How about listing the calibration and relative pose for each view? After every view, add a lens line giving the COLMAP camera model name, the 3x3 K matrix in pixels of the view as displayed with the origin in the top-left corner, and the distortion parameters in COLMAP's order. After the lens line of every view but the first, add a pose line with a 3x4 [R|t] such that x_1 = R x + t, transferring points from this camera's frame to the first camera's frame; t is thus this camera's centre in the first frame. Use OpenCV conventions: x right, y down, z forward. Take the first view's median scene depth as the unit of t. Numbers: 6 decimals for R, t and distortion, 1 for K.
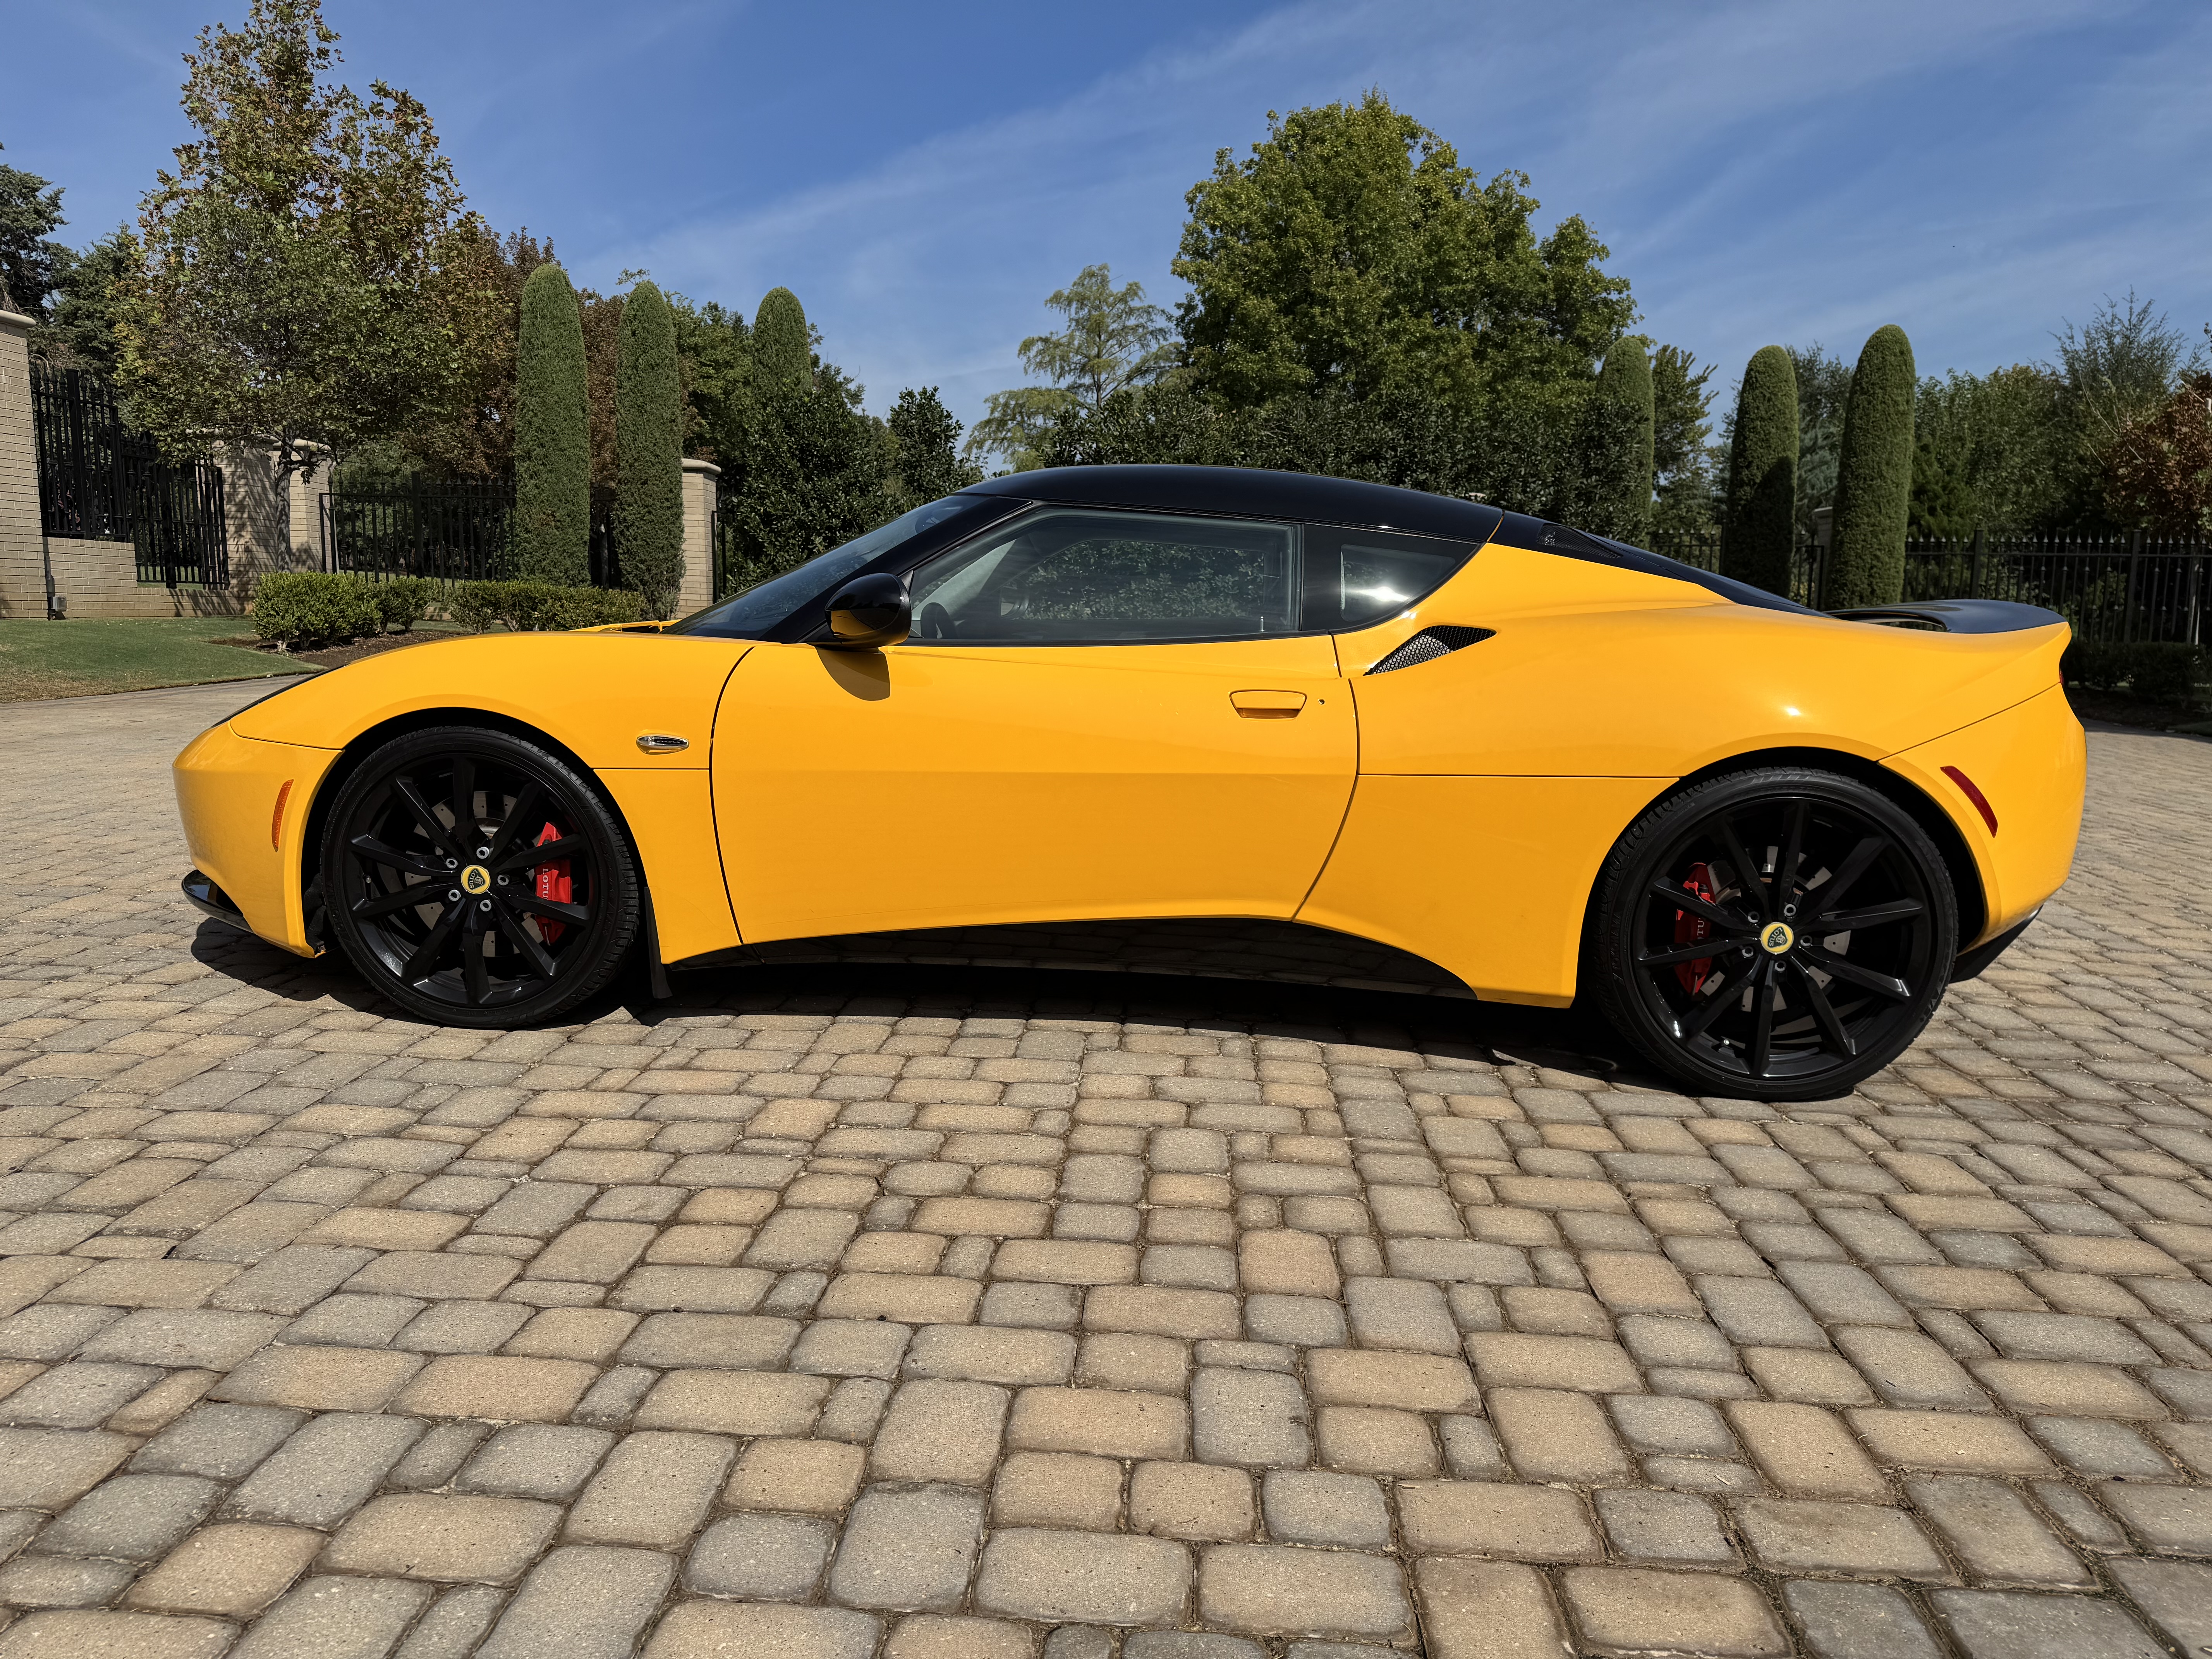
lens RADIAL K [[1558.7, 0, 1118.3], [0, 1558.7, 836.7], [0, 0, 1]] dist [0.019058, -0.024049]
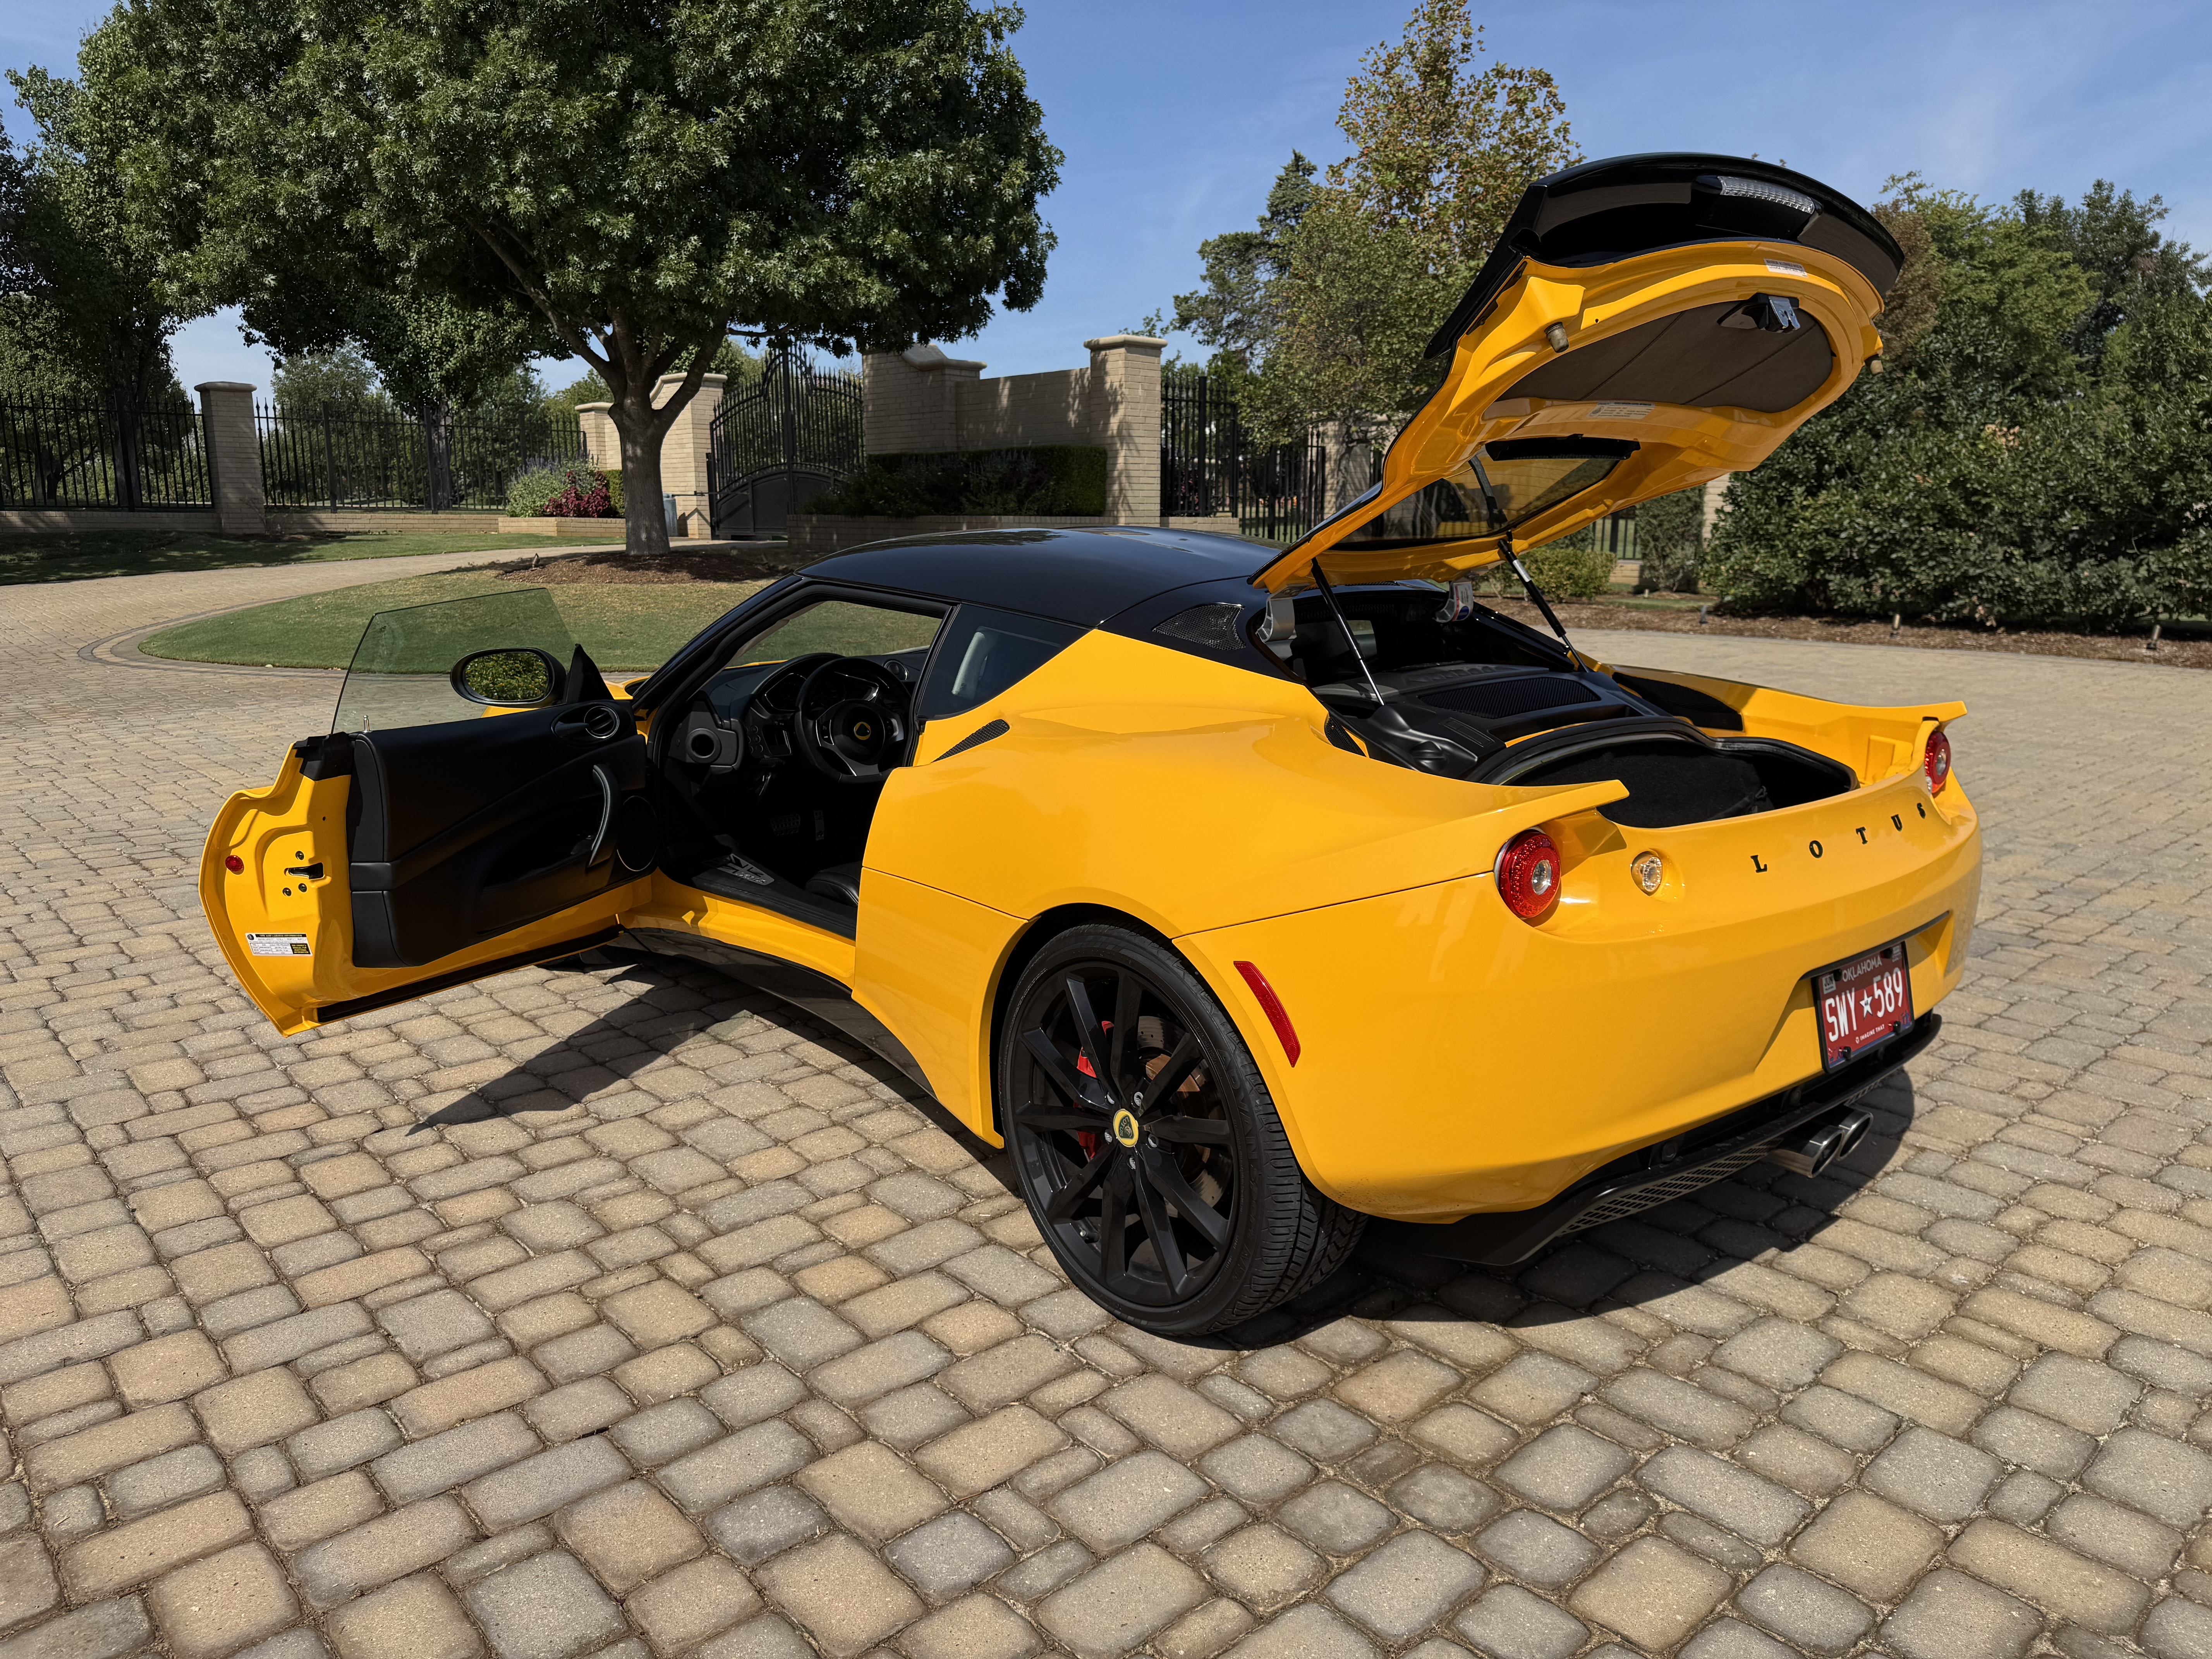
lens RADIAL K [[1558.7, 0, 1116.2], [0, 1558.7, 846.1], [0, 0, 1]] dist [0.019058, -0.024049]
pose [[0.703589, 0.122877, -0.699903, 0.845095], [-0.087817, 0.992421, 0.085953, -0.133771], [0.705160, 0.000988, 0.709048, 0.353169]]
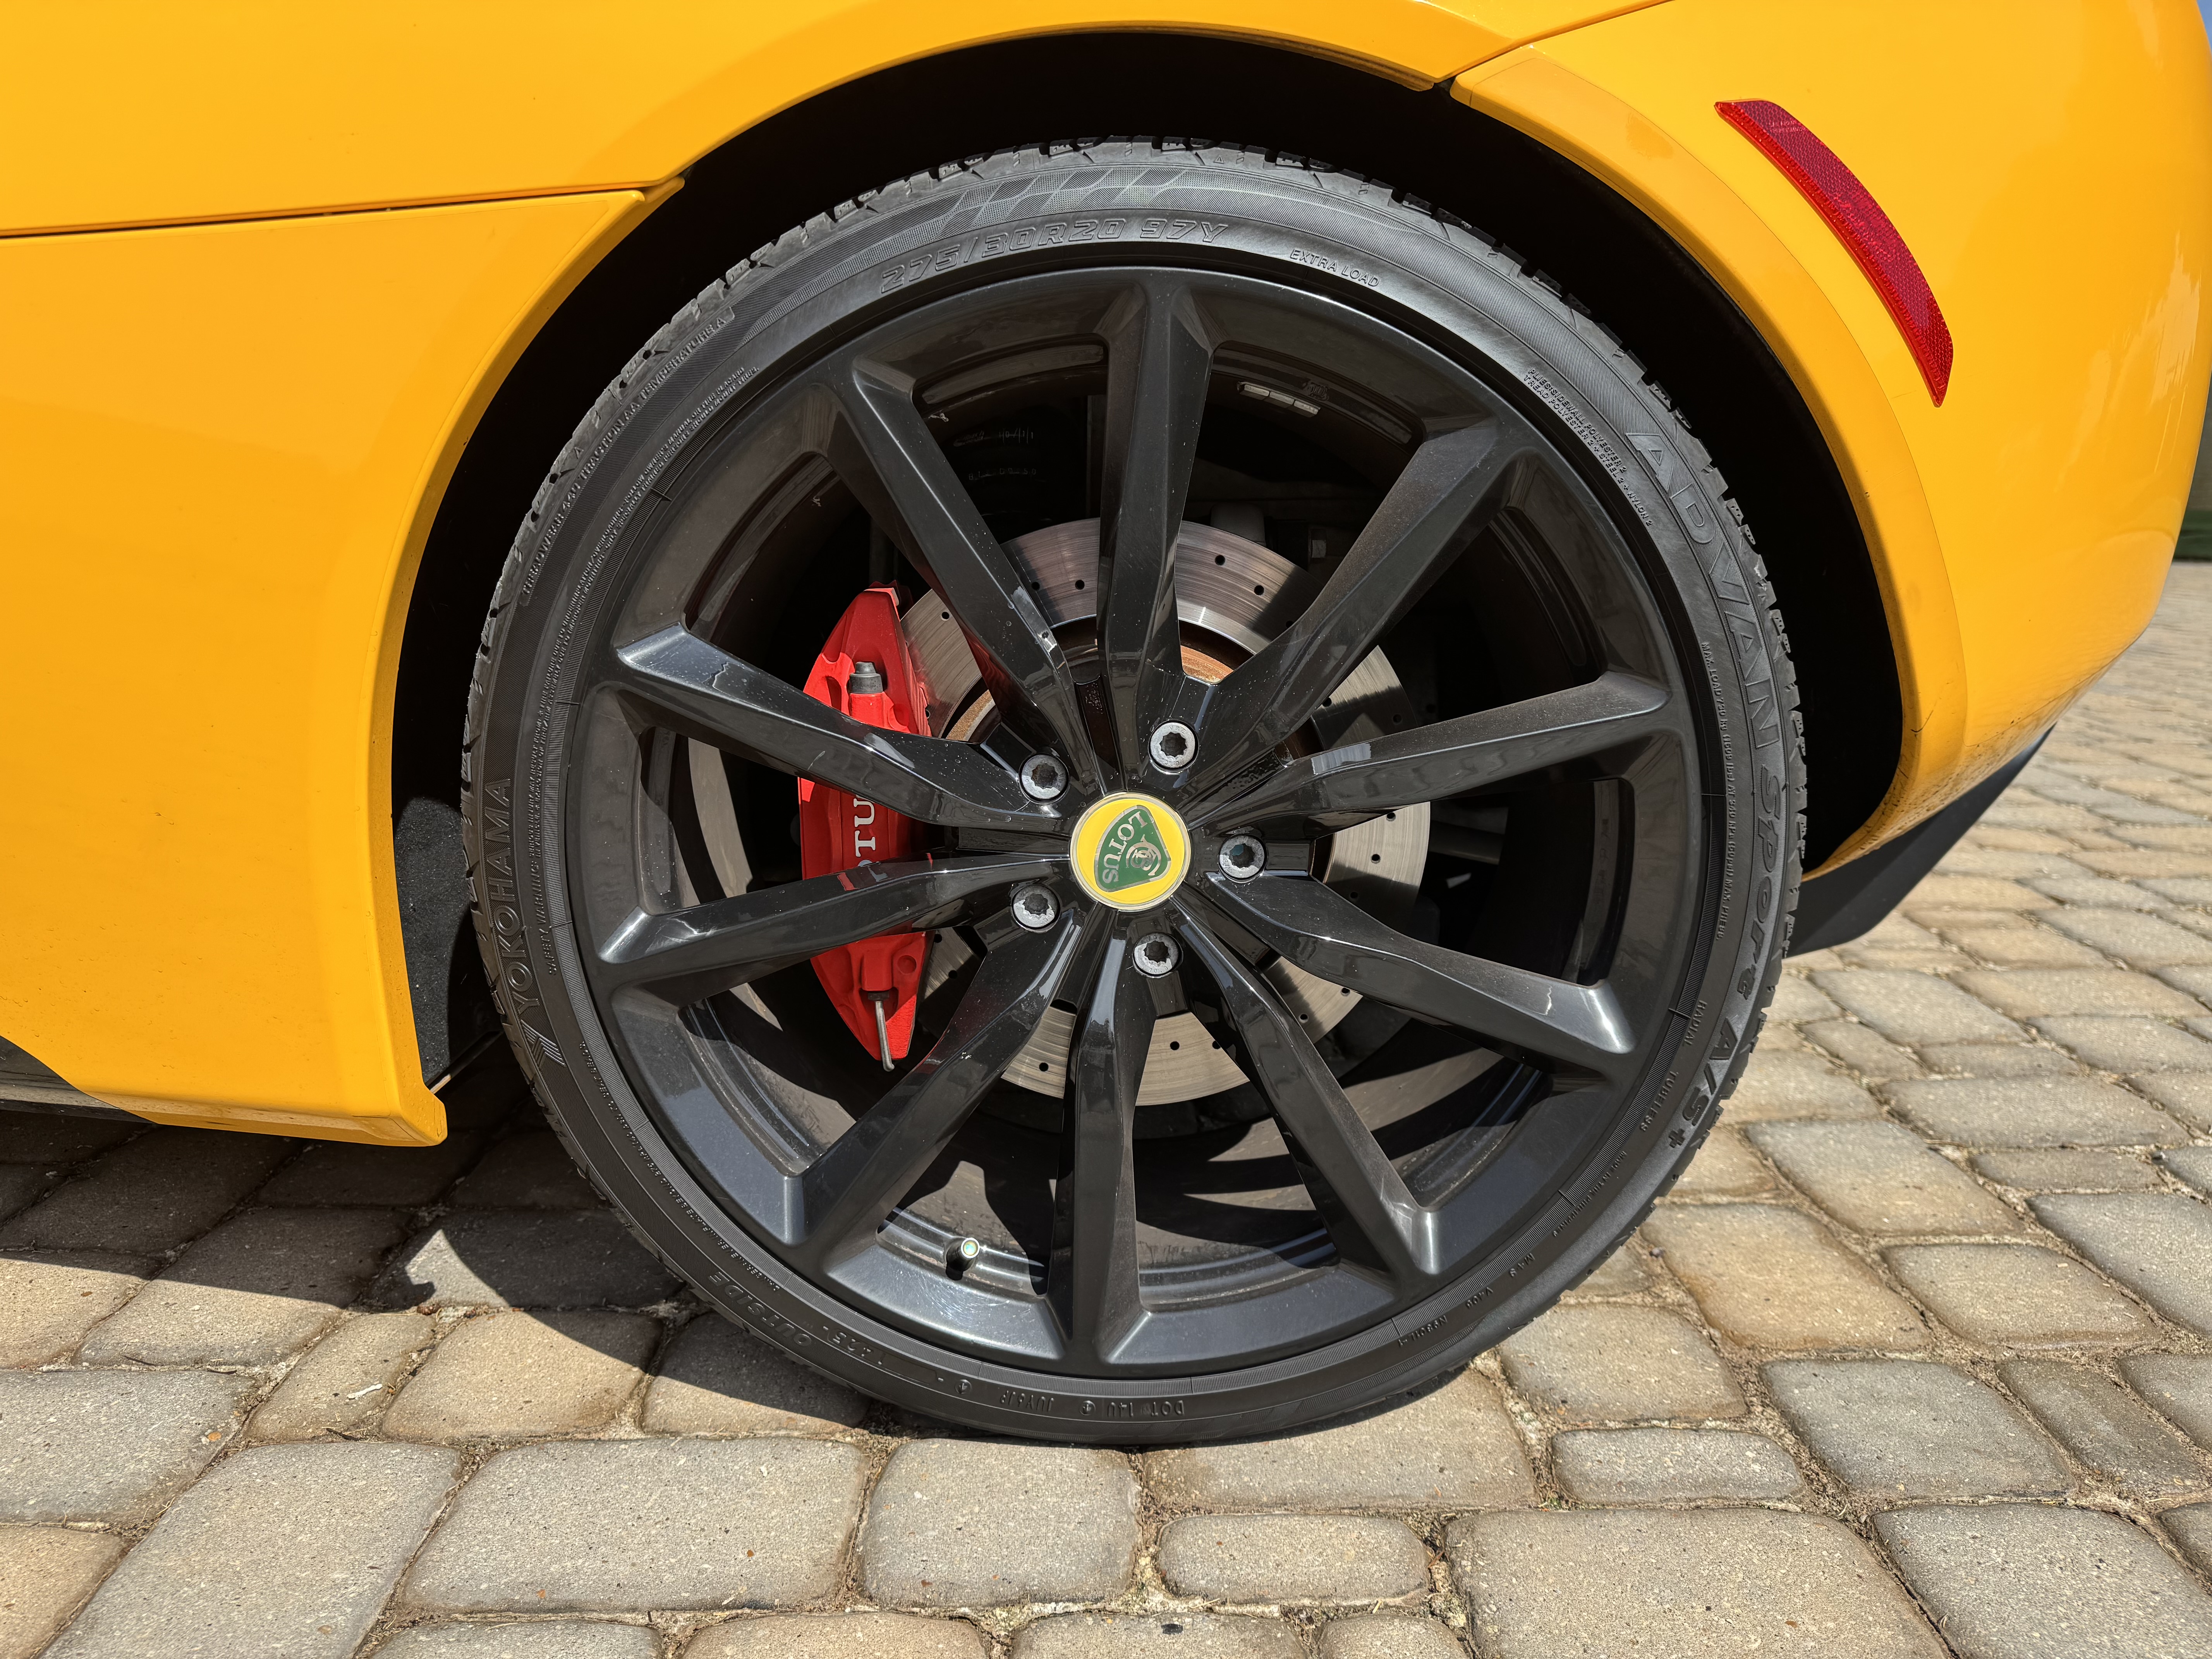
lens RADIAL K [[1558.7, 0, 1121.1], [0, 1558.7, 841.8], [0, 0, 1]] dist [0.019058, -0.024049]
pose [[0.997217, -0.047901, 0.057120, 0.349863], [0.044338, 0.997085, 0.062091, 0.040268], [-0.059928, -0.059386, 0.996435, 0.640010]]
